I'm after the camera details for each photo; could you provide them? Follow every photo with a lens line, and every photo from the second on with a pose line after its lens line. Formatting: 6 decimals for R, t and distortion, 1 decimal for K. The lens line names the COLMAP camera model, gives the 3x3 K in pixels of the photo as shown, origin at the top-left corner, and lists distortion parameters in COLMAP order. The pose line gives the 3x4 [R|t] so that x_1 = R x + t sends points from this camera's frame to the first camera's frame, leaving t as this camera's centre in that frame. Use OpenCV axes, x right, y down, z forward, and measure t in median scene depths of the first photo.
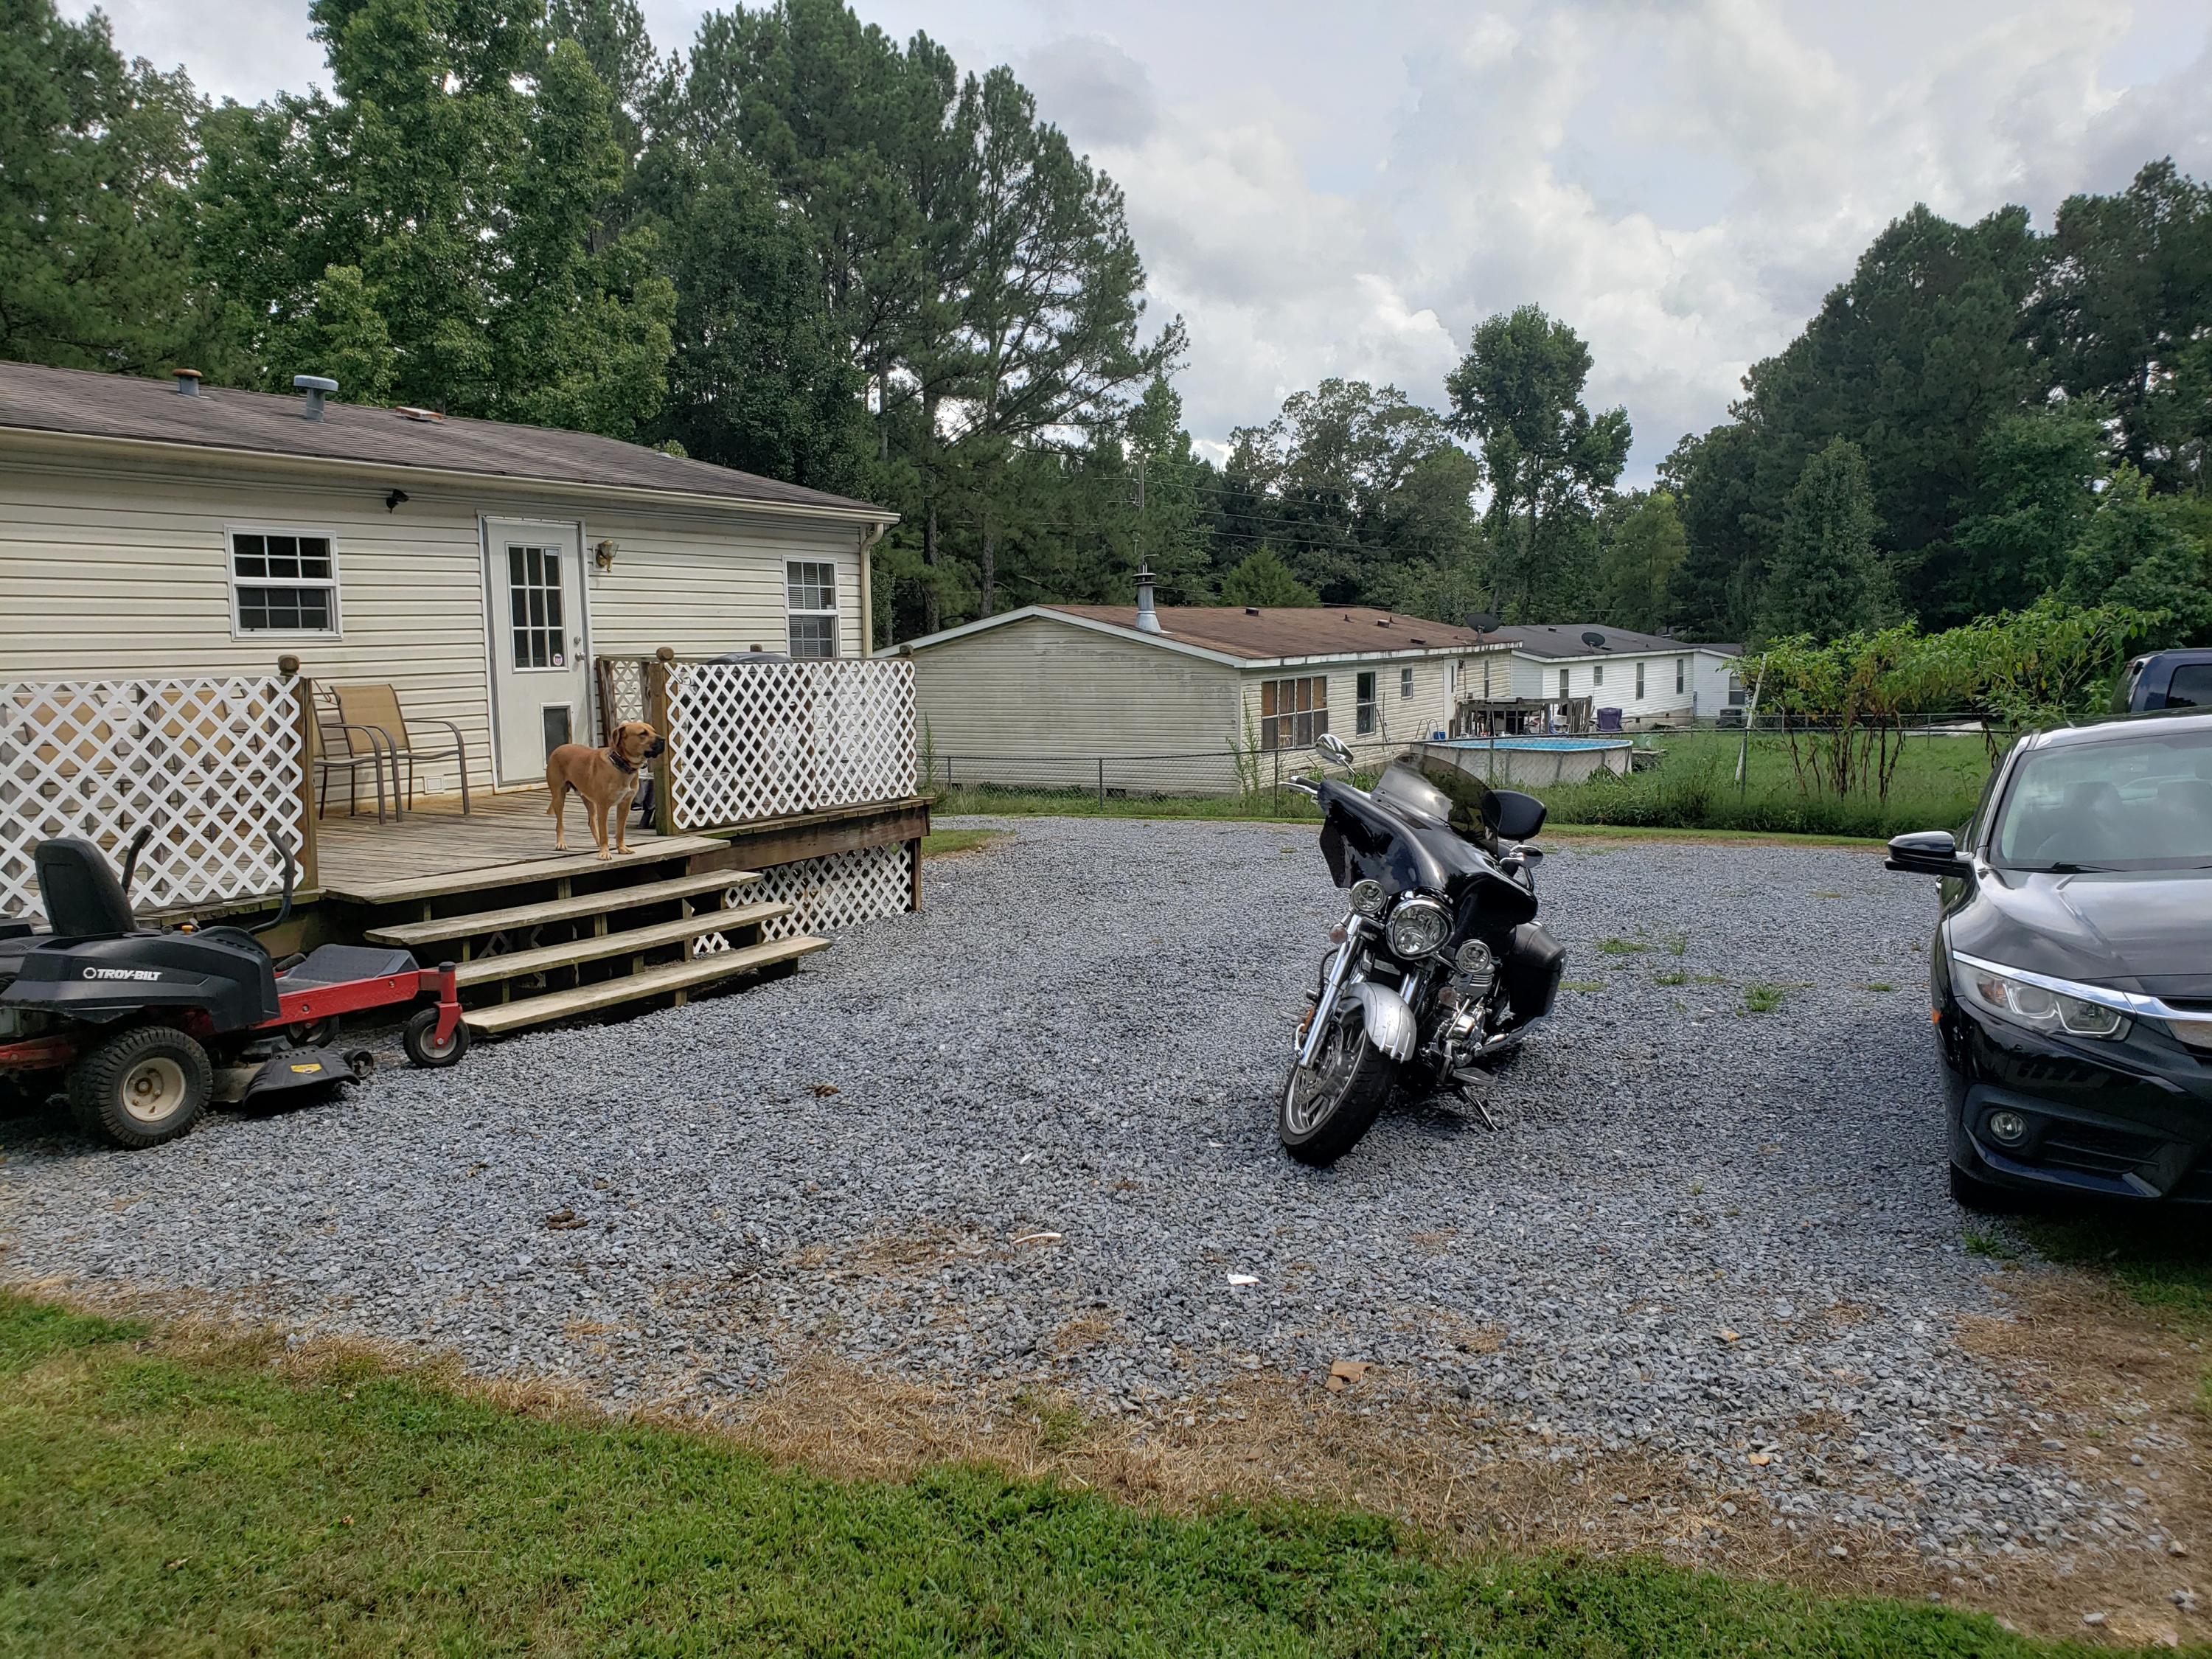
lens RADIAL K [[1713.1, 0, 1106.0], [0, 1713.1, 829.5], [0, 0, 1]] dist [0.071156, -0.062406]
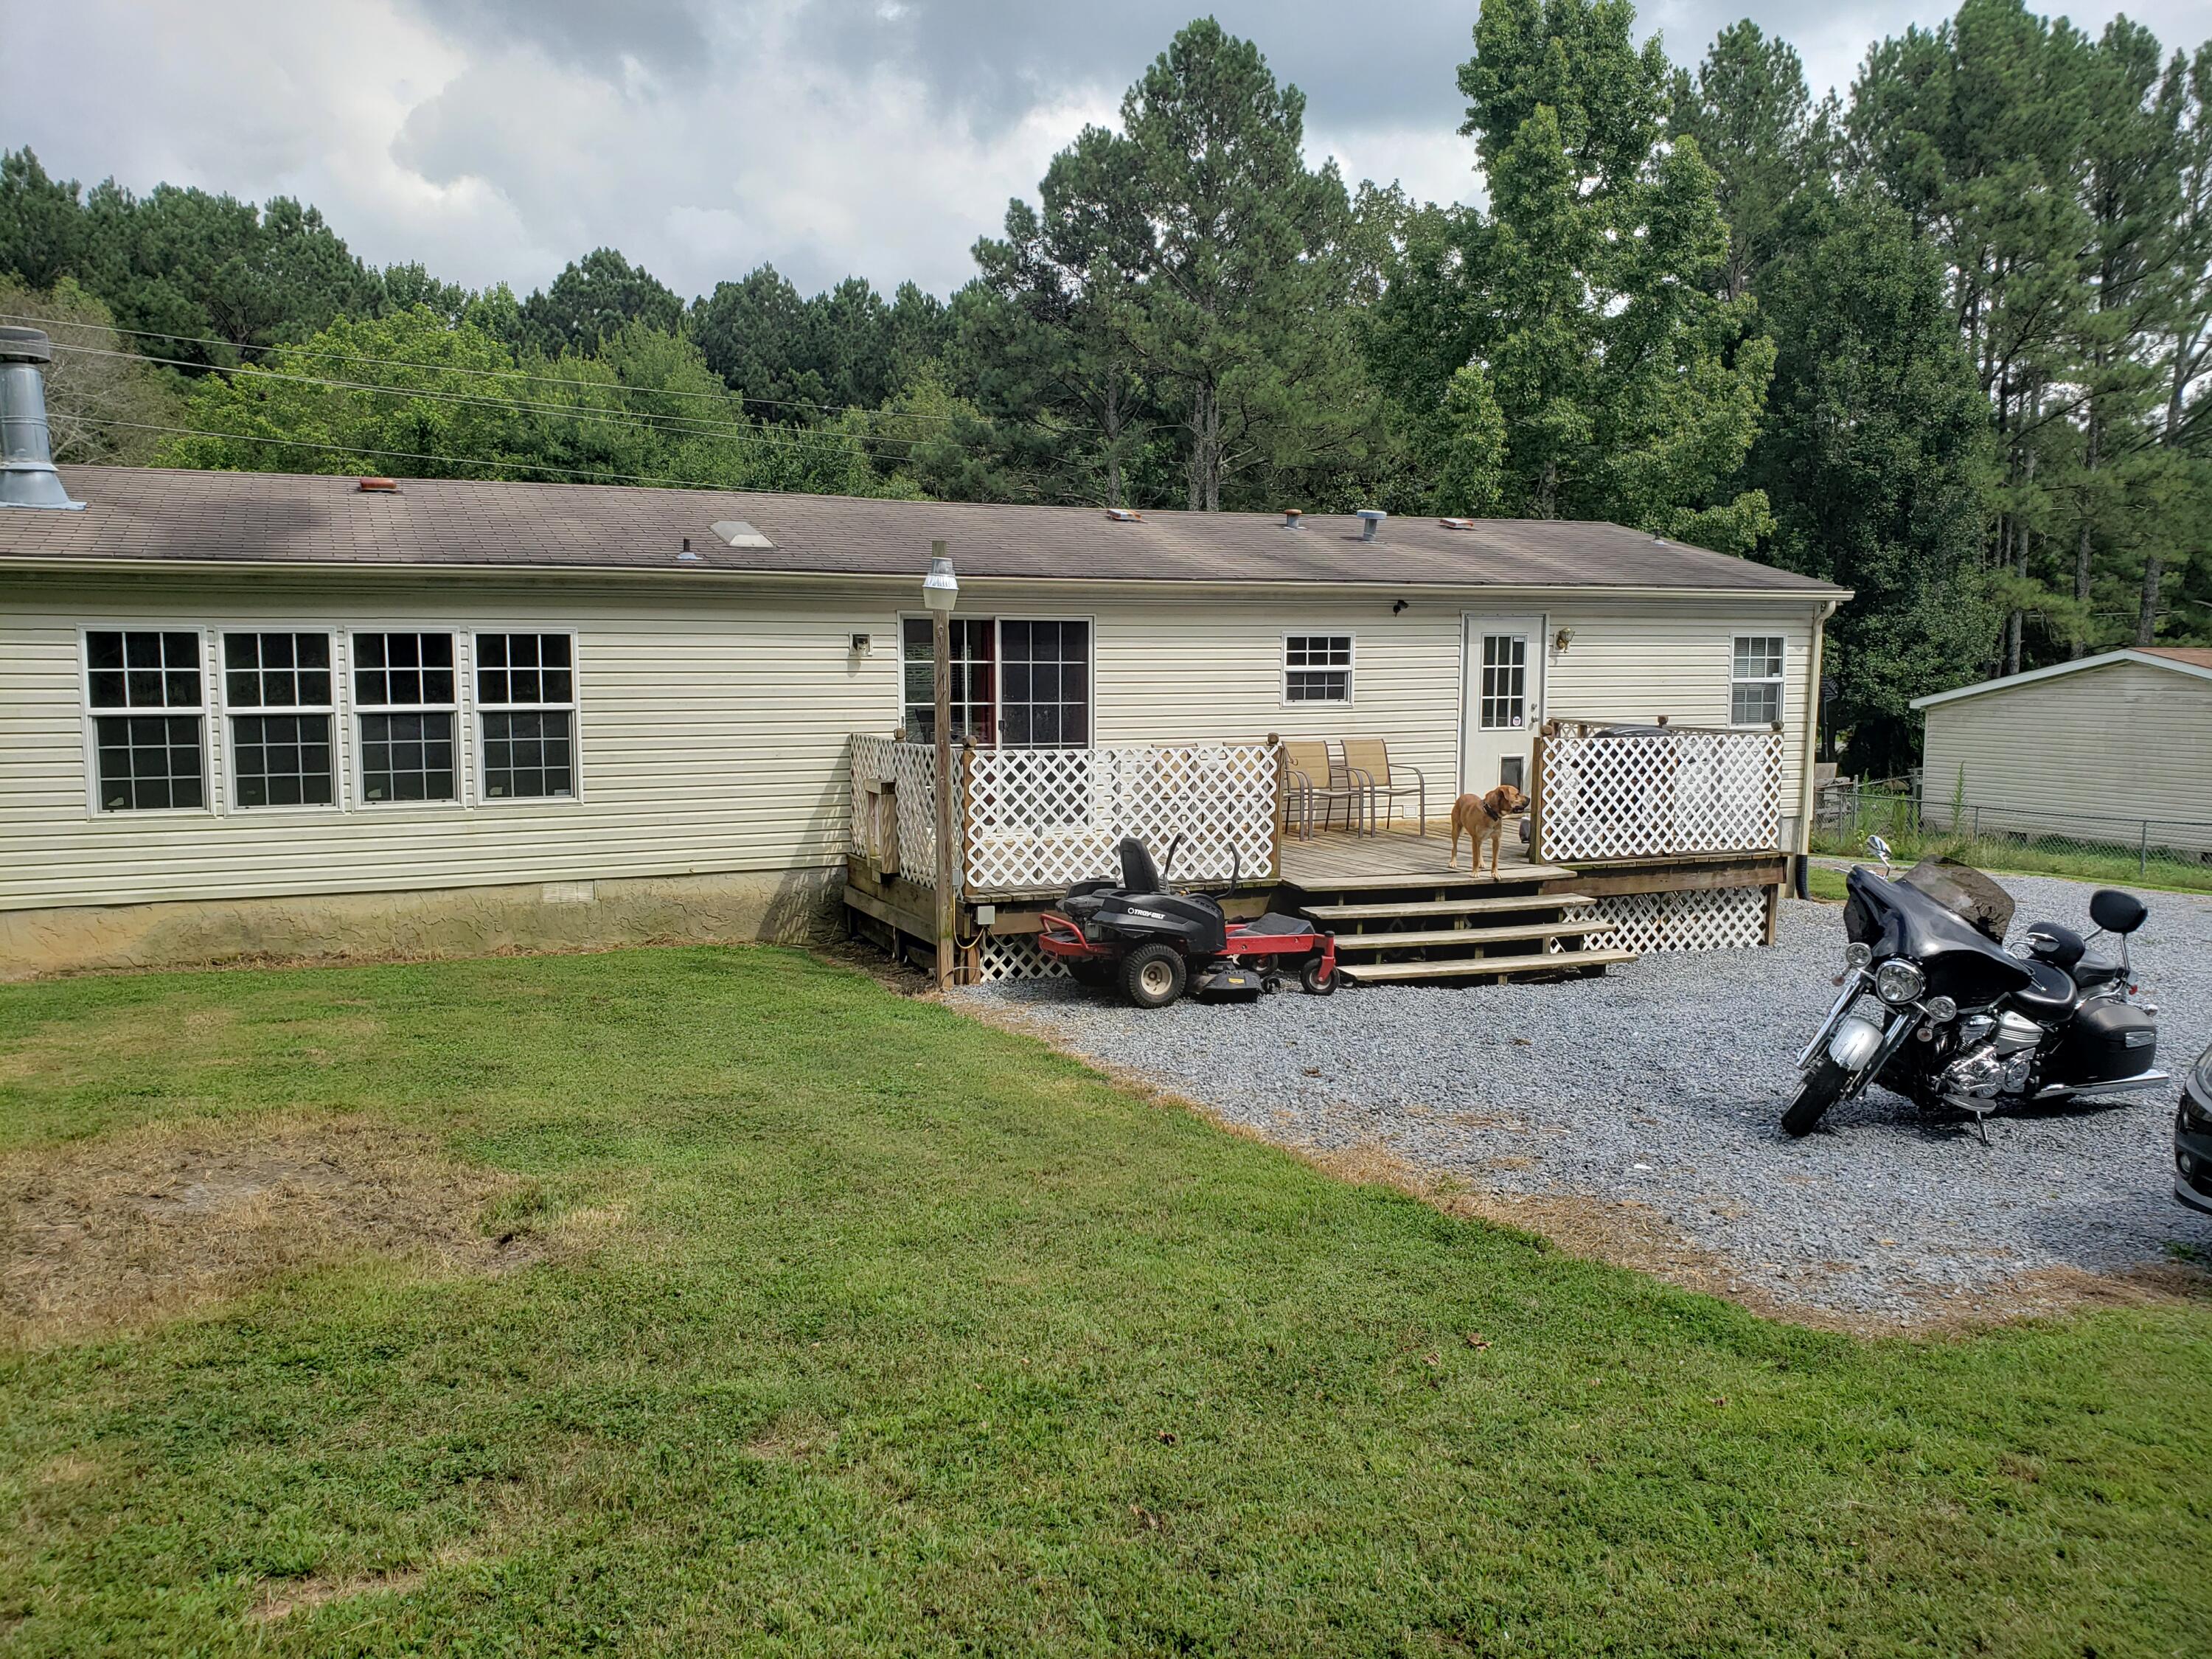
lens RADIAL K [[1713.1, 0, 1106.0], [0, 1713.1, 829.5], [0, 0, 1]] dist [0.071156, -0.062406]
pose [[0.799629, 0.078982, -0.595278, 0.250852], [-0.082844, 0.996343, 0.020912, -0.021511], [0.594752, 0.032593, 0.803248, -0.259281]]
